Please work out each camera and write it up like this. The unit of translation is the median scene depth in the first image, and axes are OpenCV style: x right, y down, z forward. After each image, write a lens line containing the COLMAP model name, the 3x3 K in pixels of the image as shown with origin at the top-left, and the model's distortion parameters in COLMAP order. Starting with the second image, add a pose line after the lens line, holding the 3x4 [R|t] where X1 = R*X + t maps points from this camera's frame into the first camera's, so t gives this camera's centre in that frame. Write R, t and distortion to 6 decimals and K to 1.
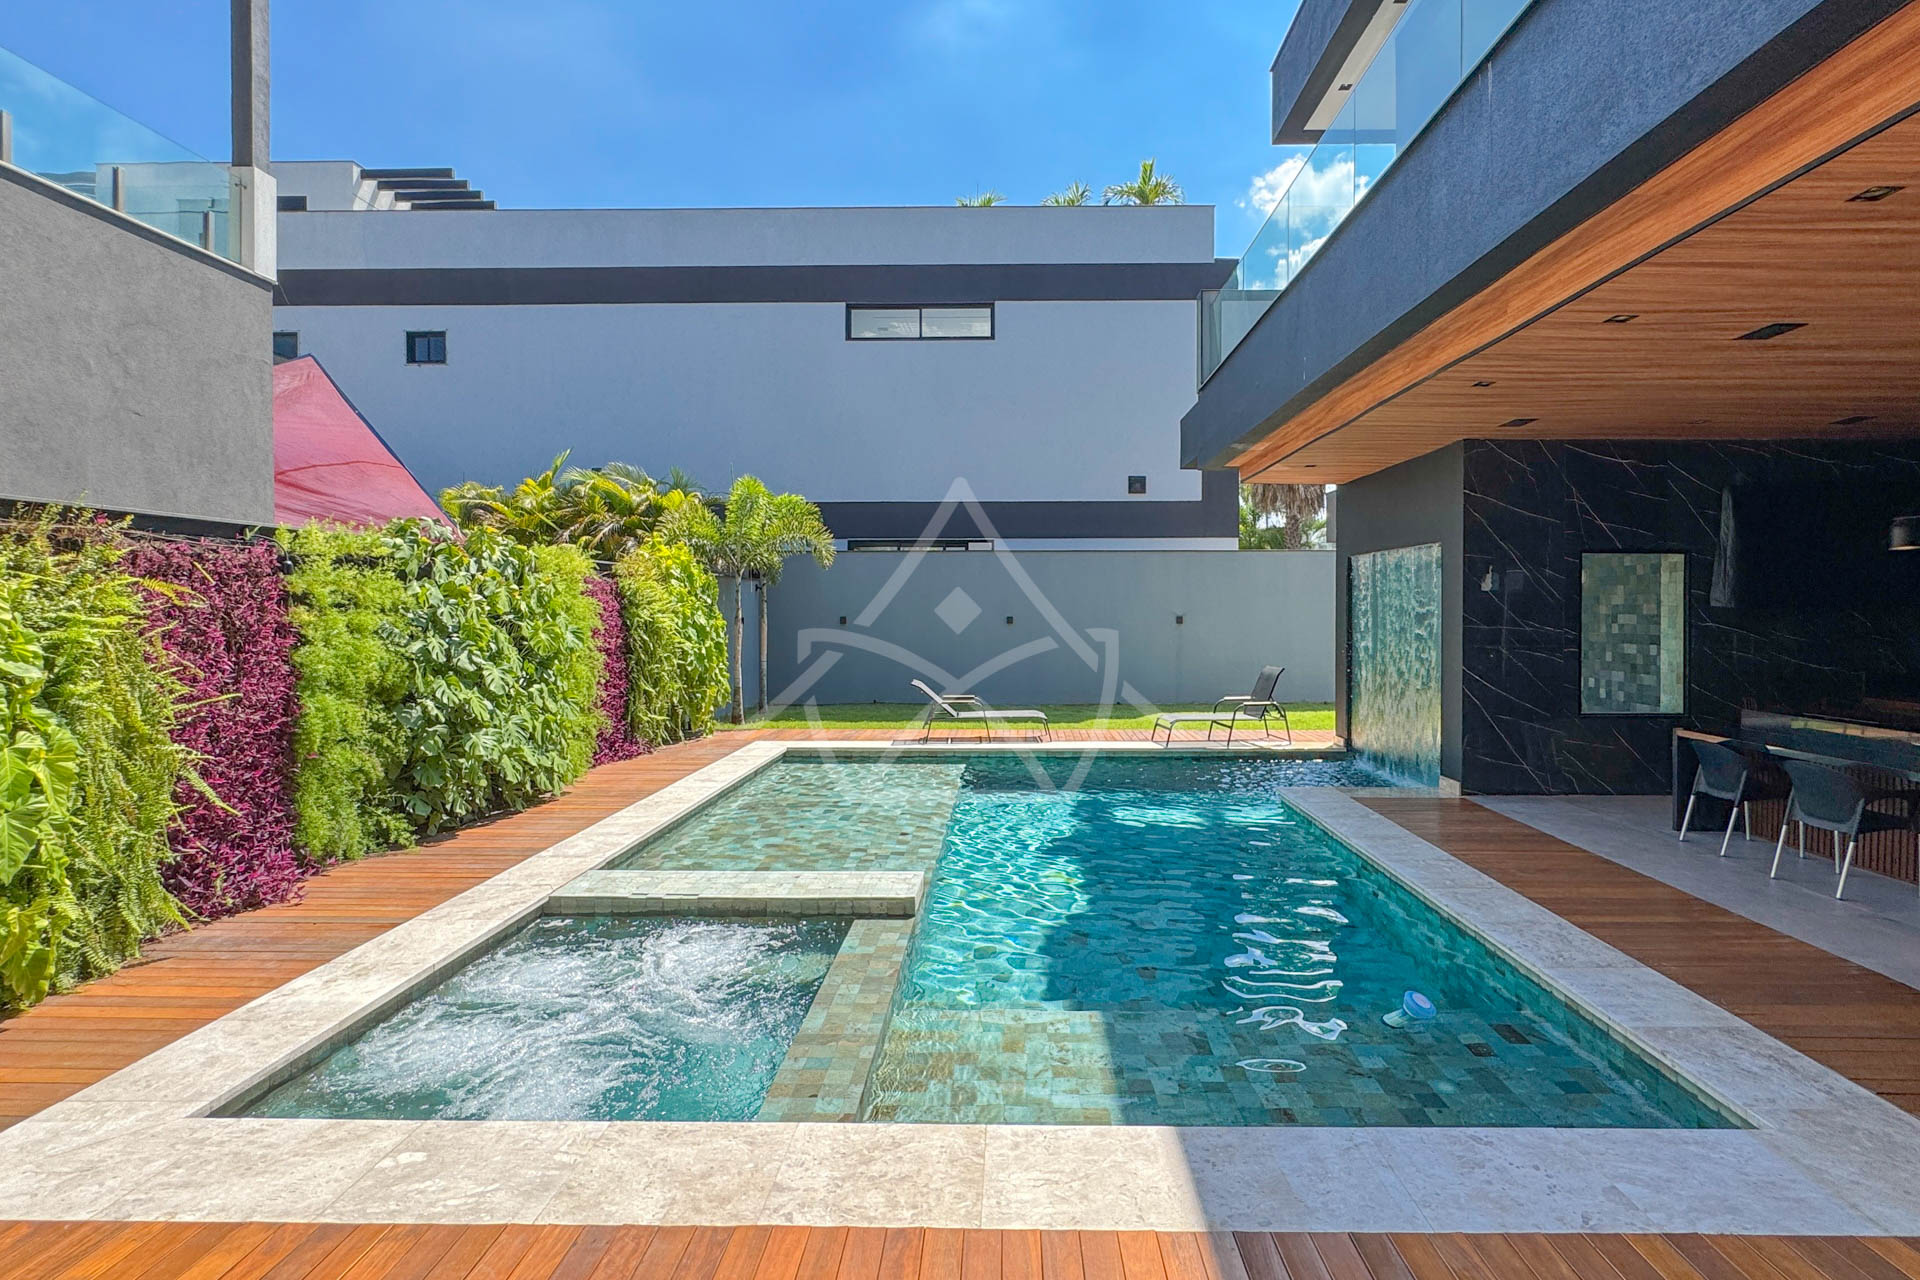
lens RADIAL K [[984.9, 0, 946.2], [0, 984.9, 610.5], [0, 0, 1]] dist [-0.007470, 0.001047]
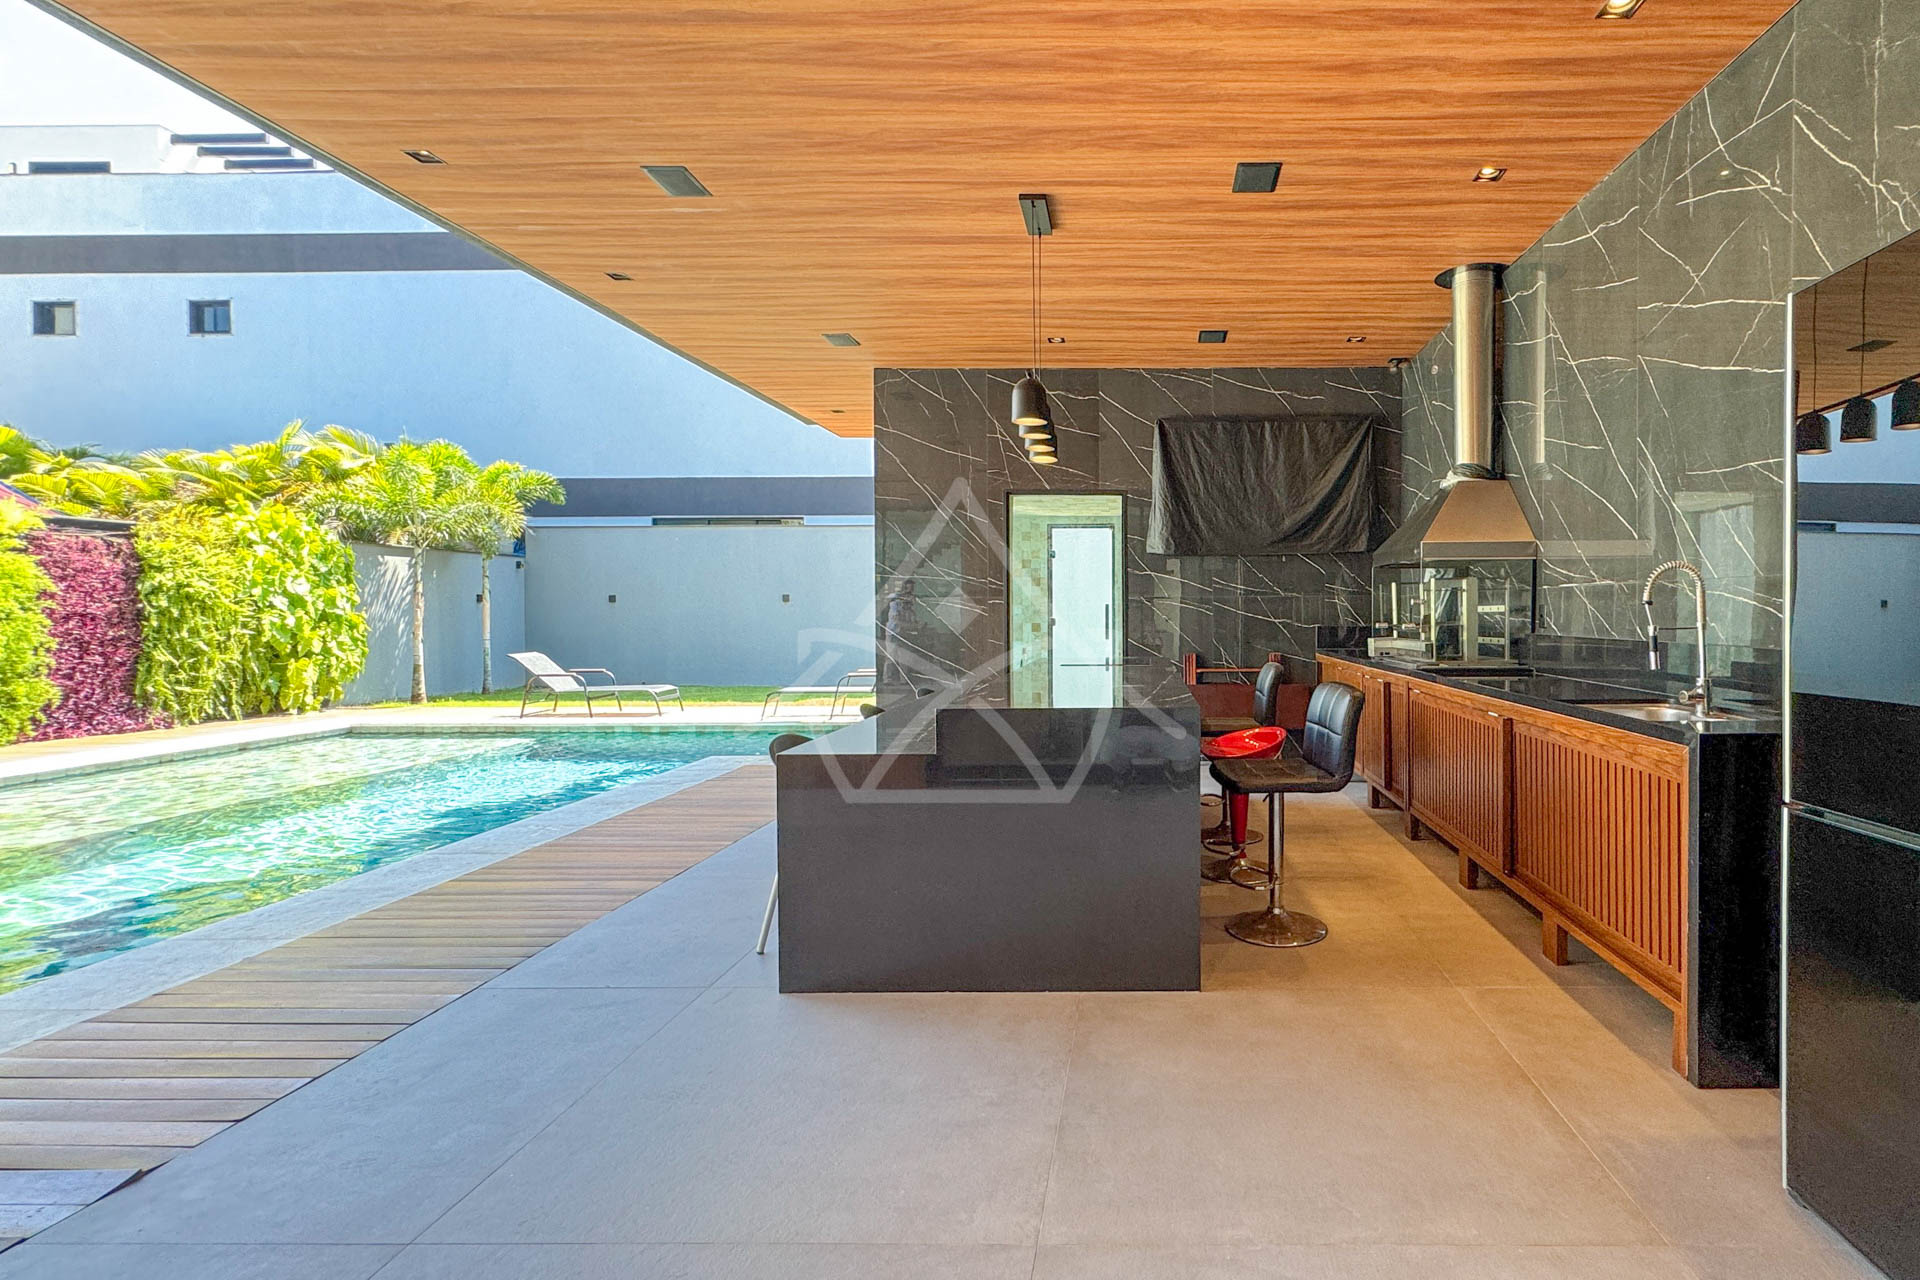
lens RADIAL K [[984.9, 0, 1041.1], [0, 984.9, 615.1], [0, 0, 1]] dist [-0.007470, 0.001047]
pose [[0.999914, -0.003377, 0.012704, 0.843954], [0.003296, 0.999974, 0.006373, 0.059205], [-0.012726, -0.006331, 0.999899, 0.117178]]
